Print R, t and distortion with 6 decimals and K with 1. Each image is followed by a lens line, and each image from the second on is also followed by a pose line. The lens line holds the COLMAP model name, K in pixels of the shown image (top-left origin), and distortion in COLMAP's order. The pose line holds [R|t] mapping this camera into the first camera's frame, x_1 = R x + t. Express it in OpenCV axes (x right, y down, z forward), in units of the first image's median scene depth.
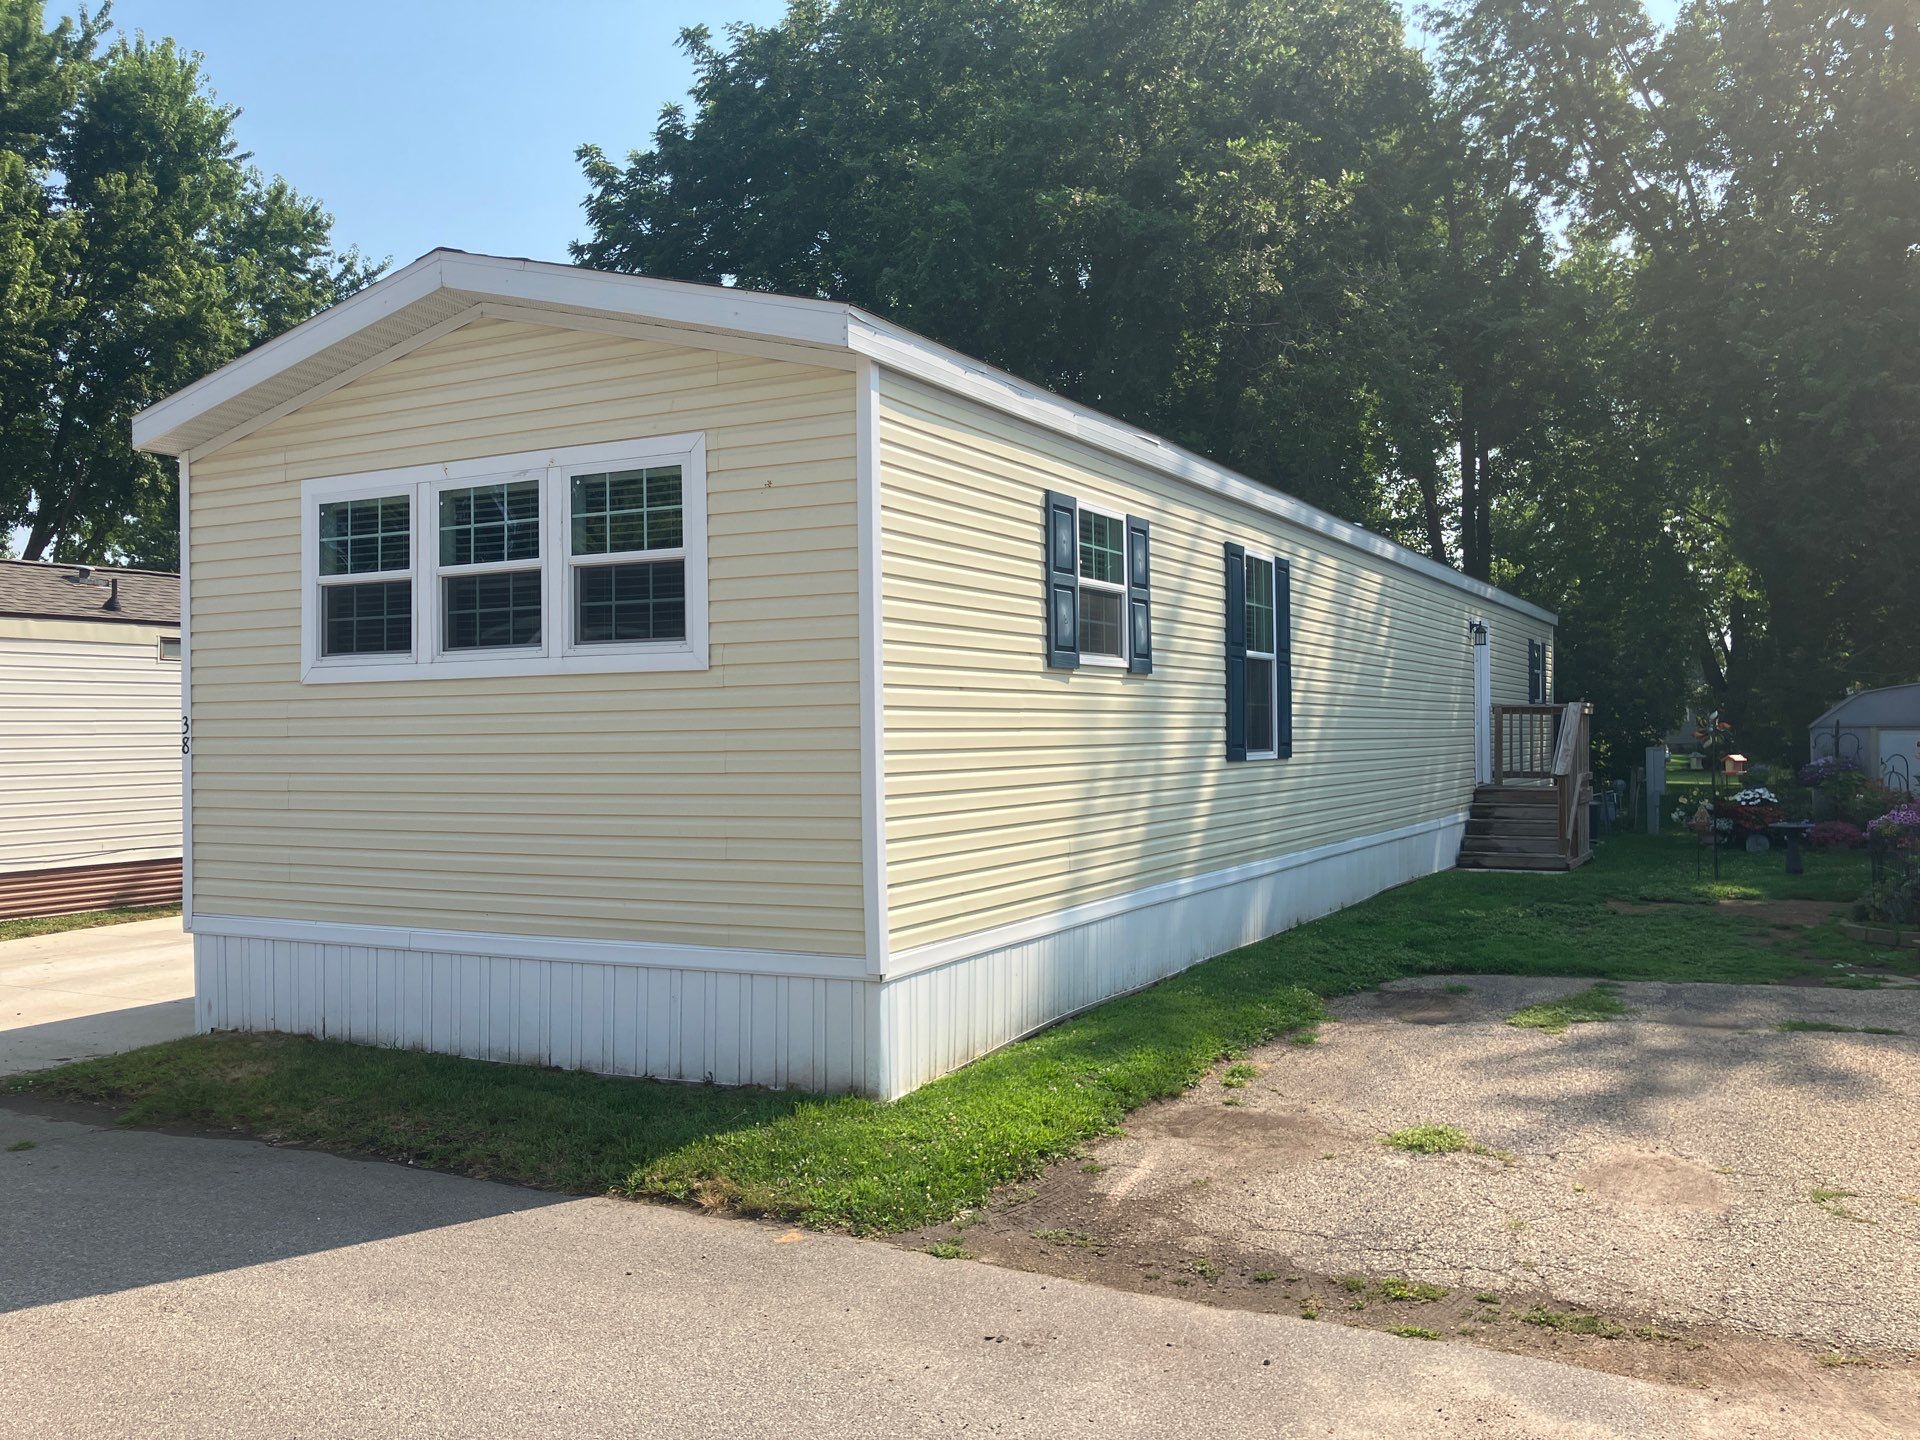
lens RADIAL K [[1615.9, 0, 952.4], [0, 1615.9, 725.3], [0, 0, 1]] dist [0.033166, -0.026721]
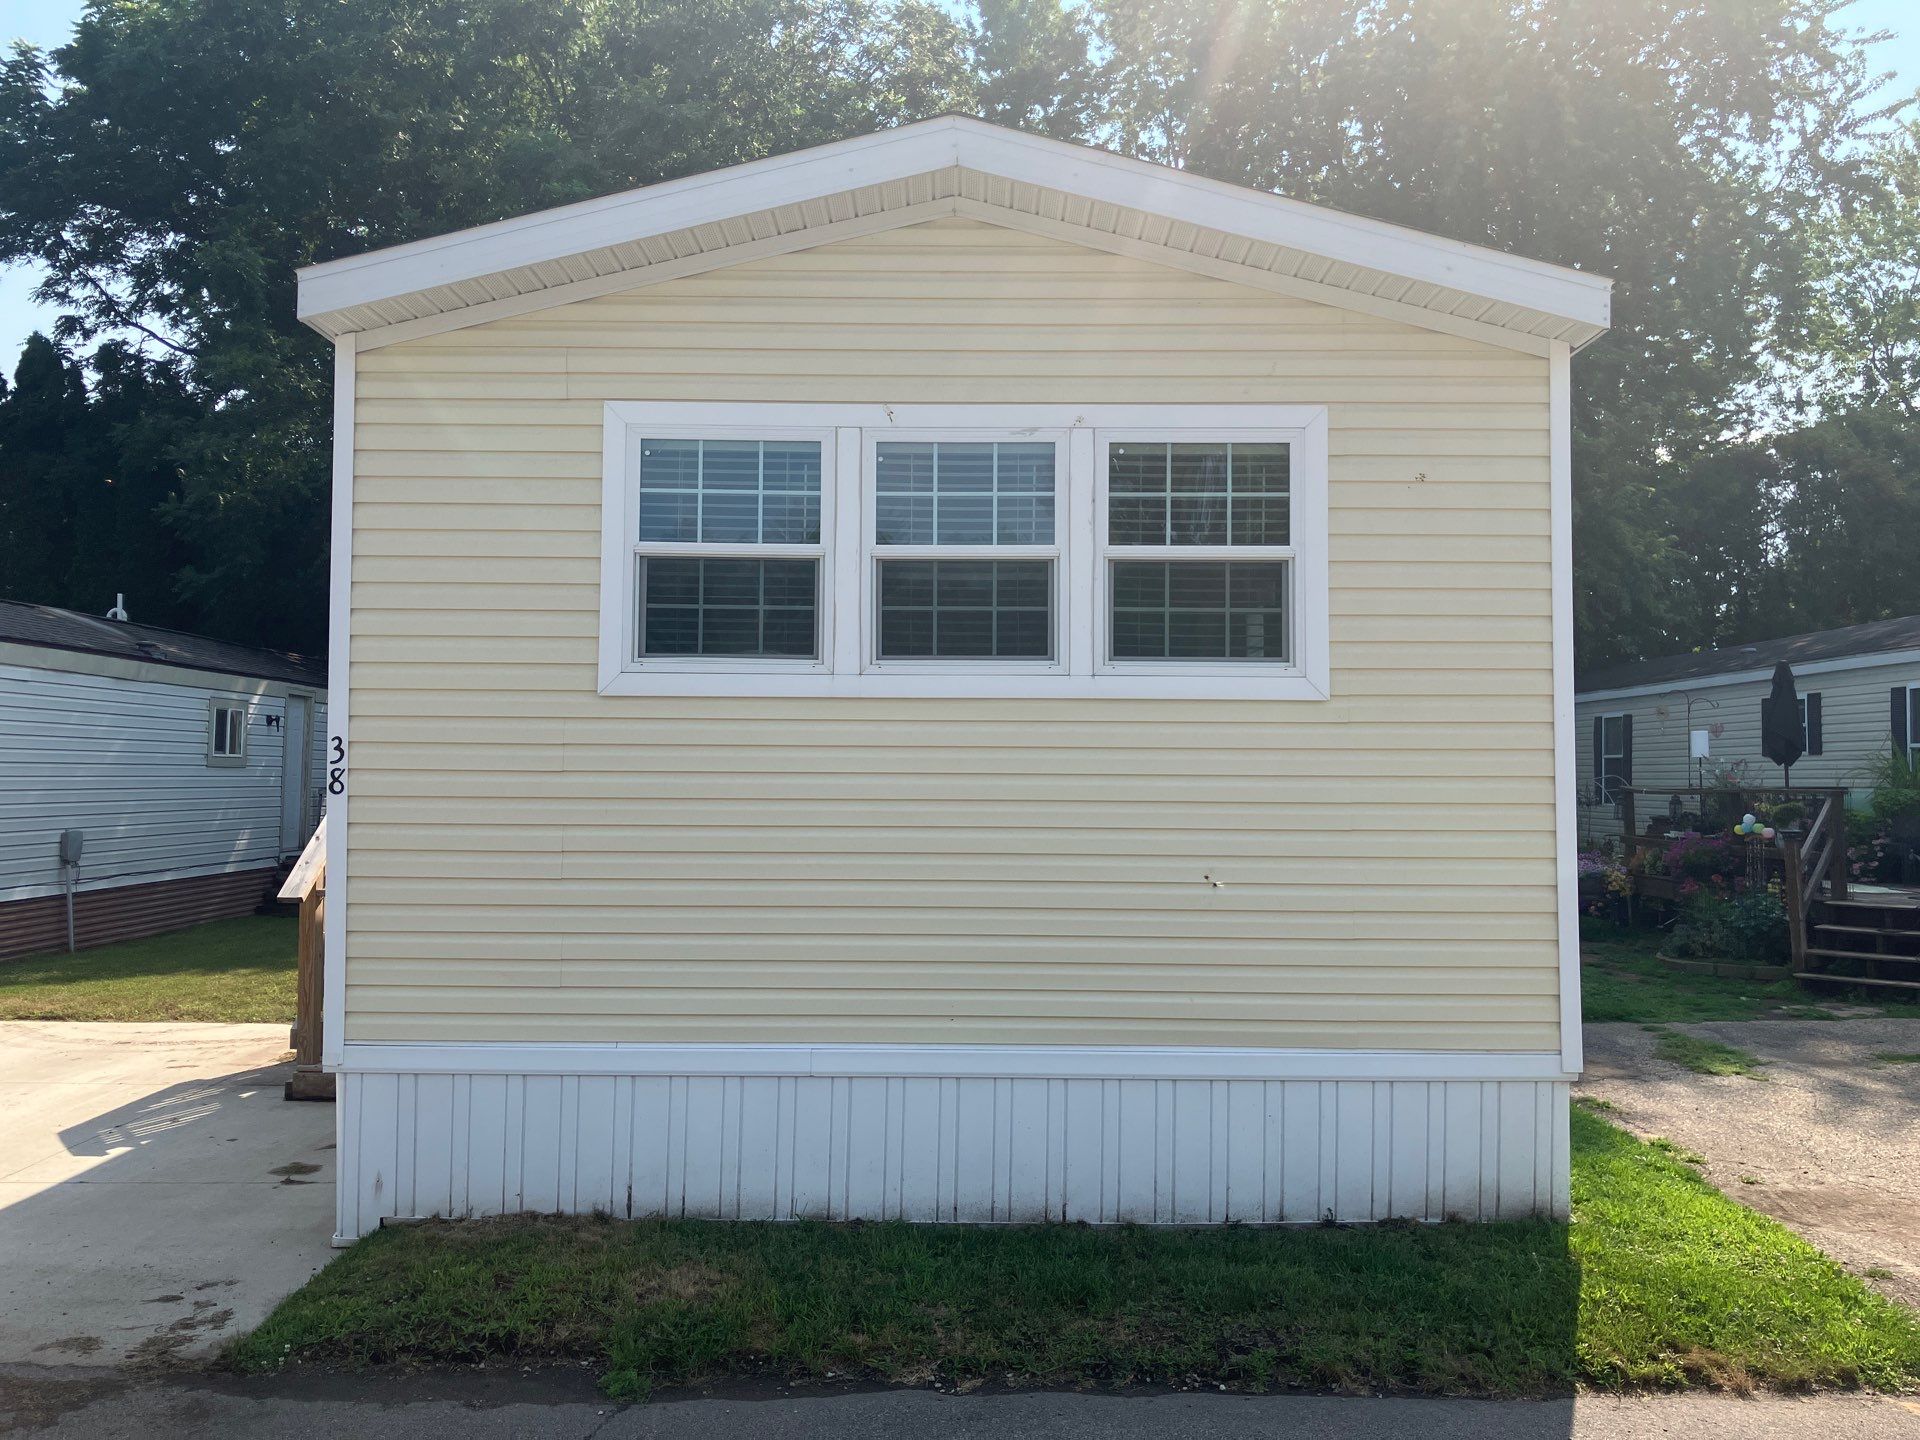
lens RADIAL K [[1615.9, 0, 962.4], [0, 1615.9, 719.2], [0, 0, 1]] dist [0.033166, -0.026721]
pose [[0.877498, 0.035458, 0.478268, -0.661578], [-0.019222, 0.999062, -0.038802, 0.009035], [-0.479195, 0.024856, 0.877357, 0.365235]]
